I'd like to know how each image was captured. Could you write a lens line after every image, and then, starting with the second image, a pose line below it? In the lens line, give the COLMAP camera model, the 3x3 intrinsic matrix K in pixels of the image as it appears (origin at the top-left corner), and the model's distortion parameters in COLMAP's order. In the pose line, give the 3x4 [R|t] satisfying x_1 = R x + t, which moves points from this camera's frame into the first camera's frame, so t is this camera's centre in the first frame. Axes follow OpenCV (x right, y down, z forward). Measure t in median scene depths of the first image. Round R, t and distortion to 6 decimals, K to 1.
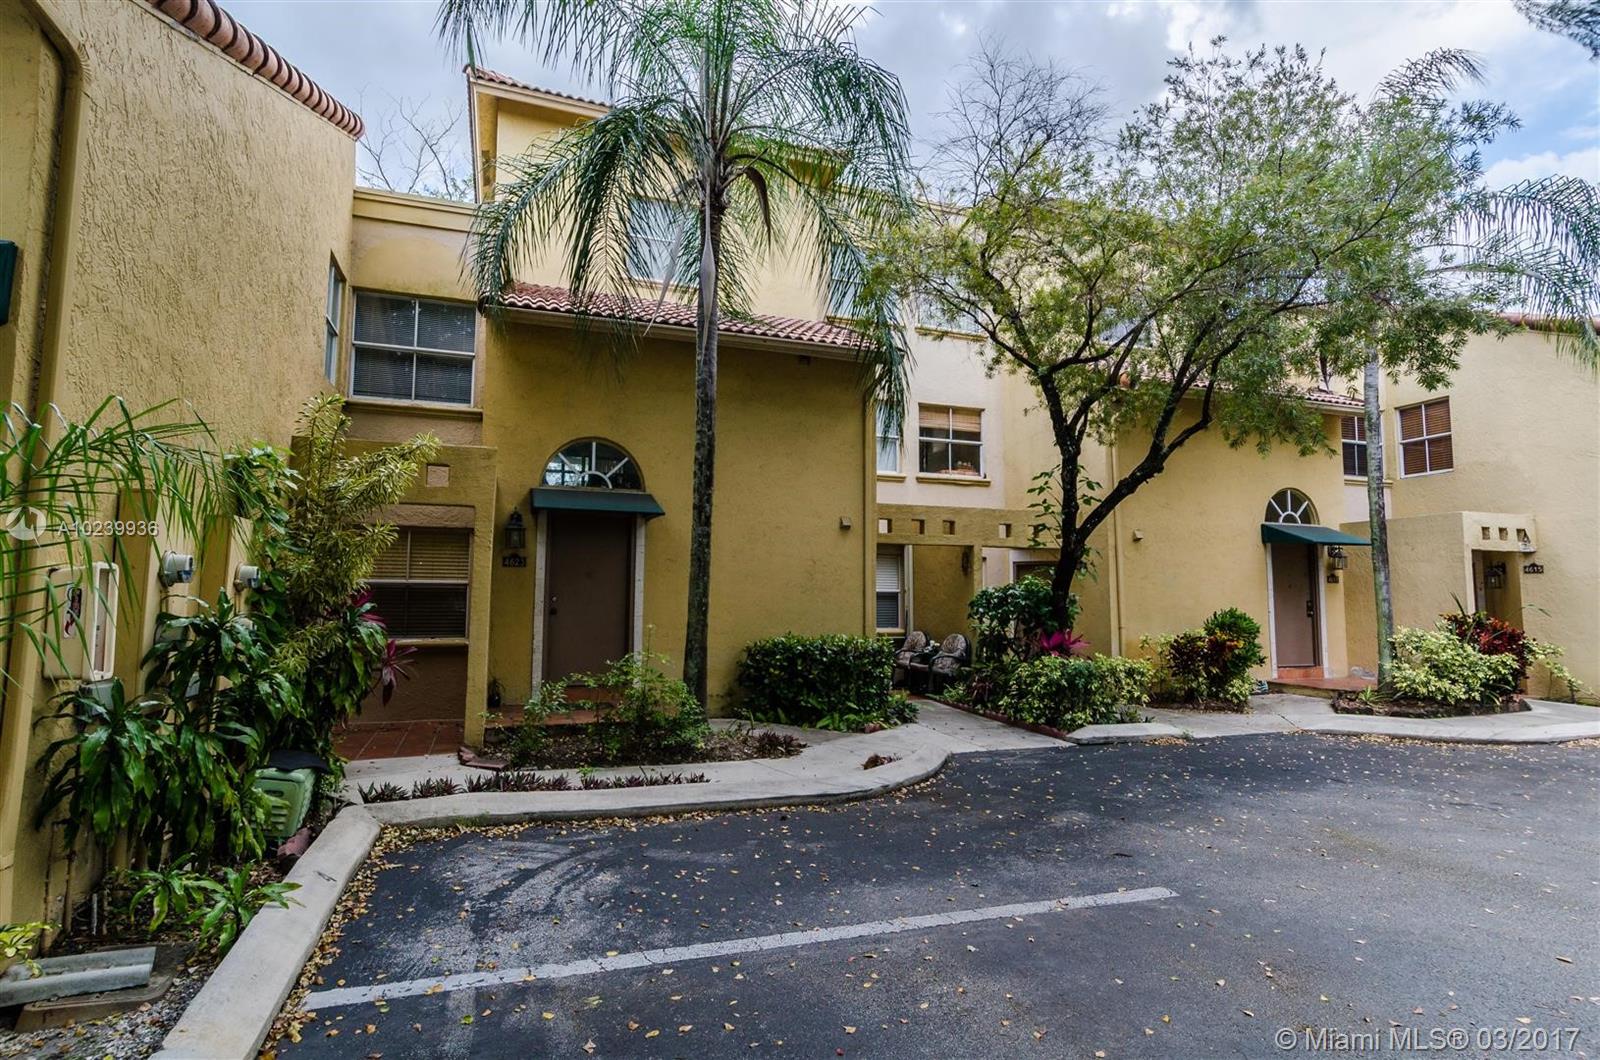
lens RADIAL K [[847.8, 0, 787.5], [0, 847.8, 529.0], [0, 0, 1]] dist [0.005313, -0.007647]
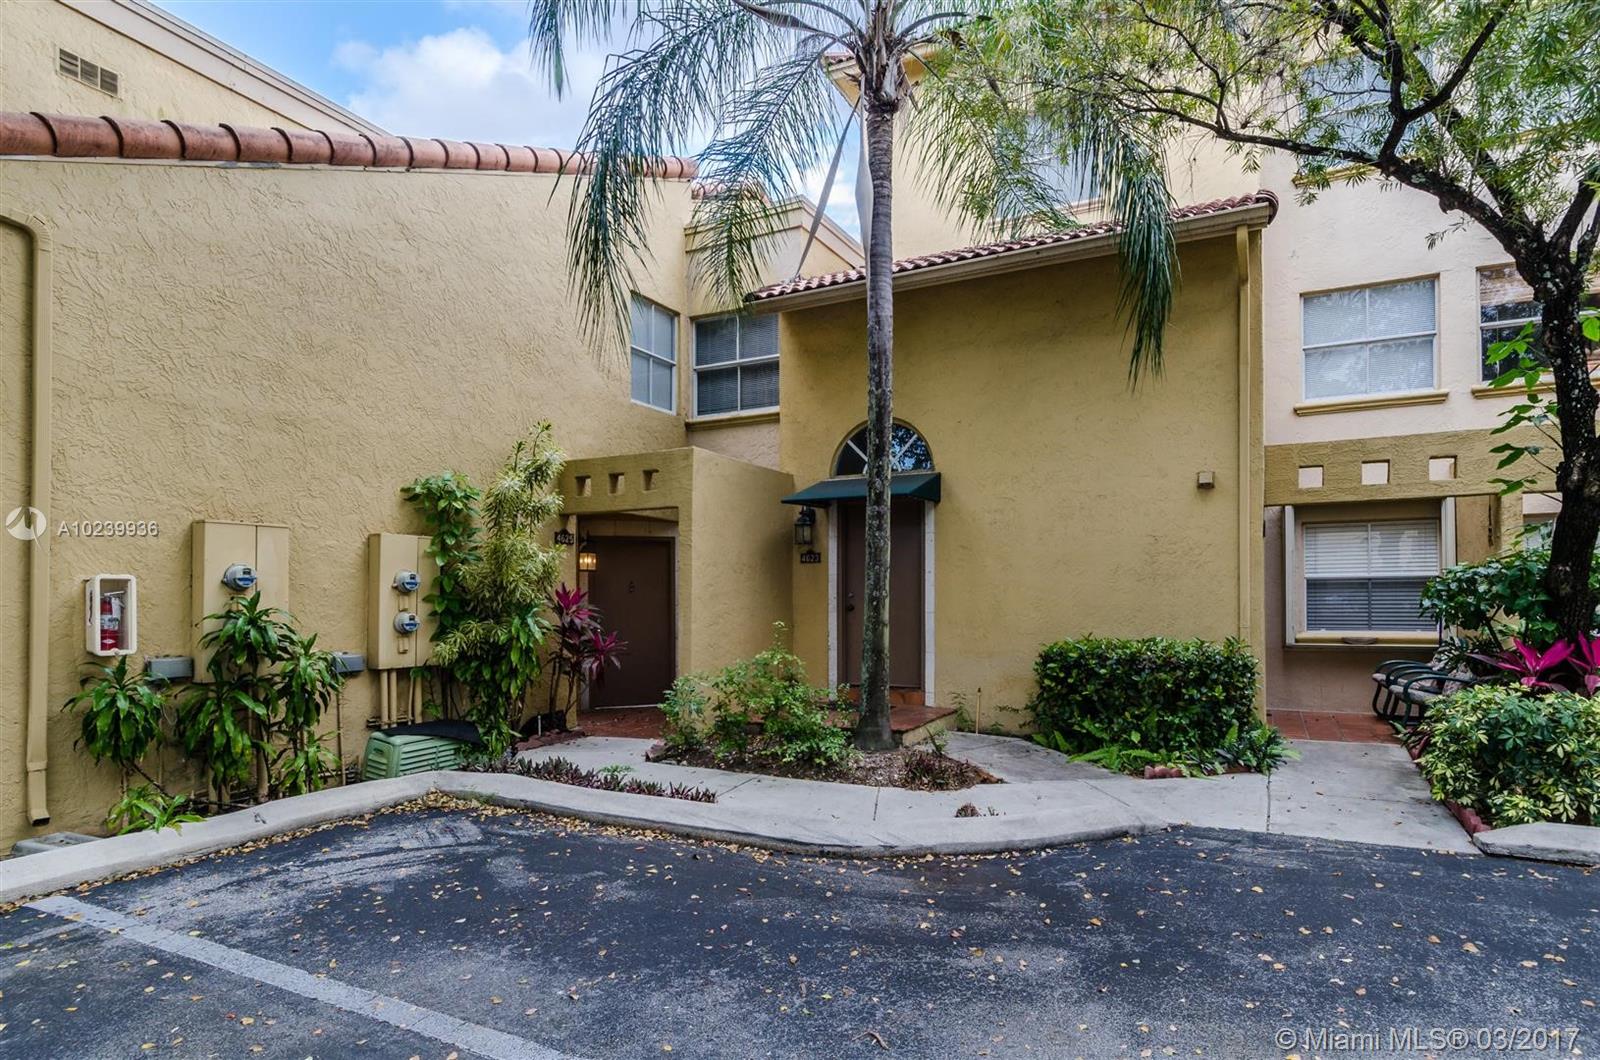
lens RADIAL K [[847.8, 0, 804.5], [0, 847.8, 600.4], [0, 0, 1]] dist [0.005313, -0.007647]
pose [[0.694163, -0.011883, -0.719720, 0.769573], [0.073460, 0.995813, 0.054410, 0.066589], [0.716059, -0.090640, 0.692129, 0.616828]]
